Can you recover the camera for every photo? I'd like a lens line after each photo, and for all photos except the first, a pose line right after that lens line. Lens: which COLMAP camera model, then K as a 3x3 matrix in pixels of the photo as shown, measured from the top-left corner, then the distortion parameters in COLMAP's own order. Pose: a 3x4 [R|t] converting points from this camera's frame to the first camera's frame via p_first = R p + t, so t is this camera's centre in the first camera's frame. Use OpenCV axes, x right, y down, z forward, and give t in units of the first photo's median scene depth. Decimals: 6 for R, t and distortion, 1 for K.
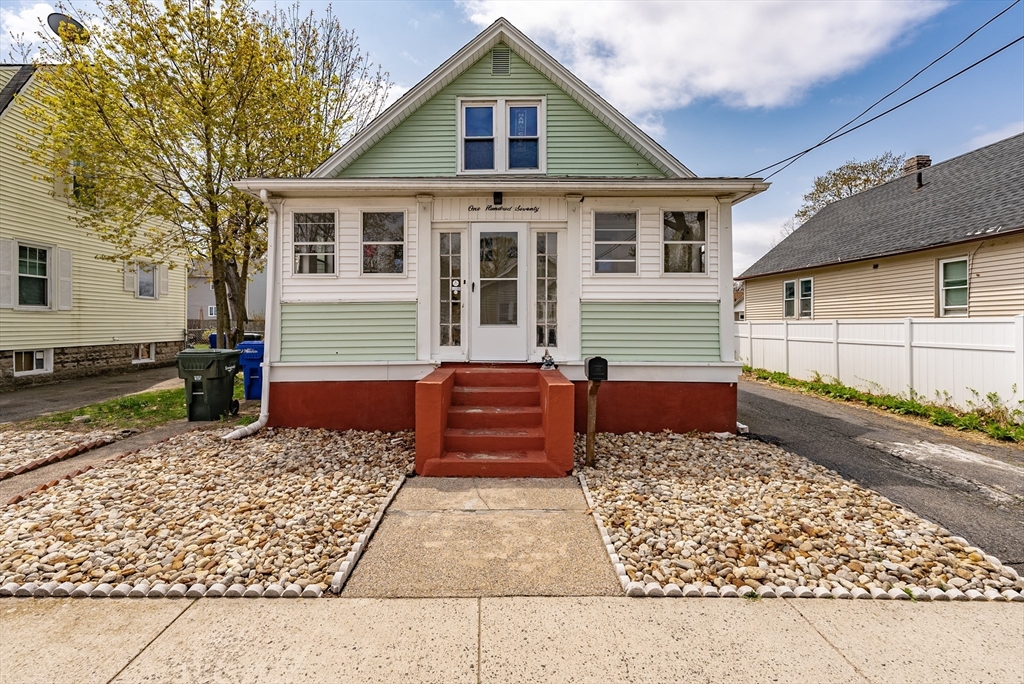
lens RADIAL K [[443.6, 0, 495.3], [0, 443.6, 323.5], [0, 0, 1]] dist [-0.001019, -0.000550]
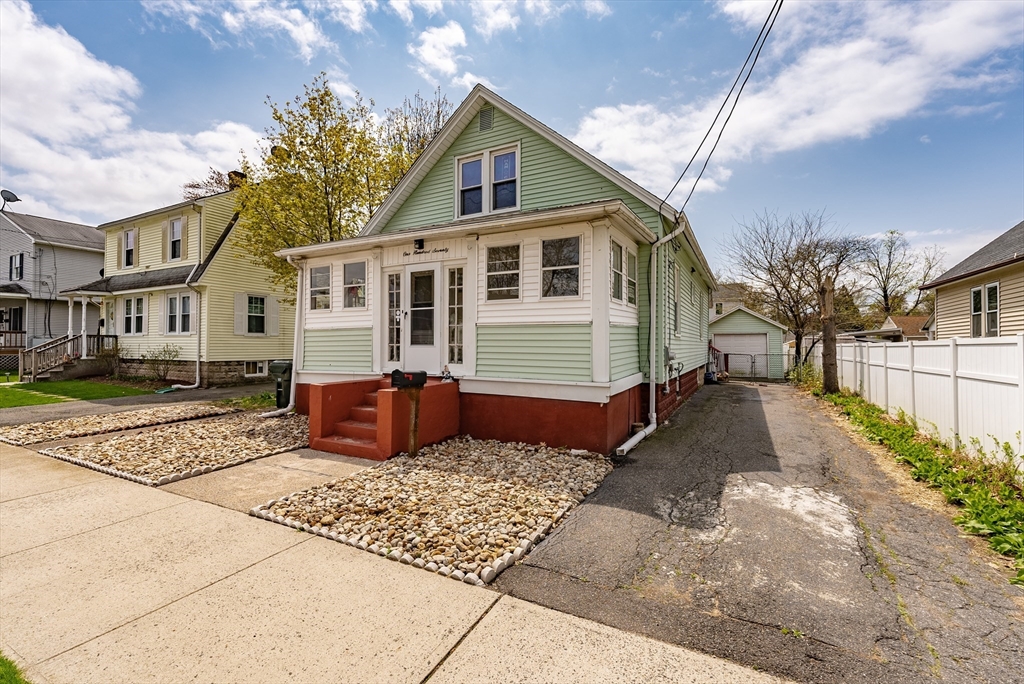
lens RADIAL K [[443.3, 0, 508.7], [0, 443.3, 339.5], [0, 0, 1]] dist [-0.002656, 0.000295]
pose [[0.887500, -0.003720, -0.460793, 0.794200], [-0.002998, 0.999900, -0.013847, 0.003533], [0.460798, 0.013671, 0.887400, 0.005587]]
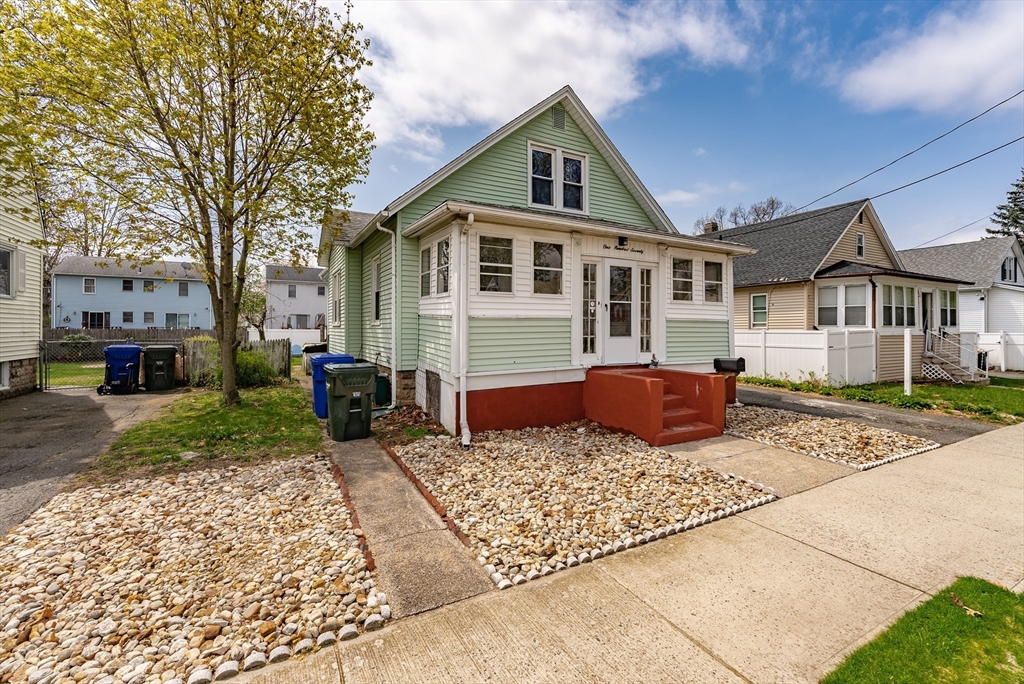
lens RADIAL K [[445.1, 0, 520.7], [0, 445.1, 326.3], [0, 0, 1]] dist [-0.004093, -0.000148]
pose [[0.866877, 0.004850, 0.498499, -0.906259], [-0.001862, 0.999977, -0.006491, -0.018393], [-0.498519, 0.004699, 0.866866, -0.000623]]
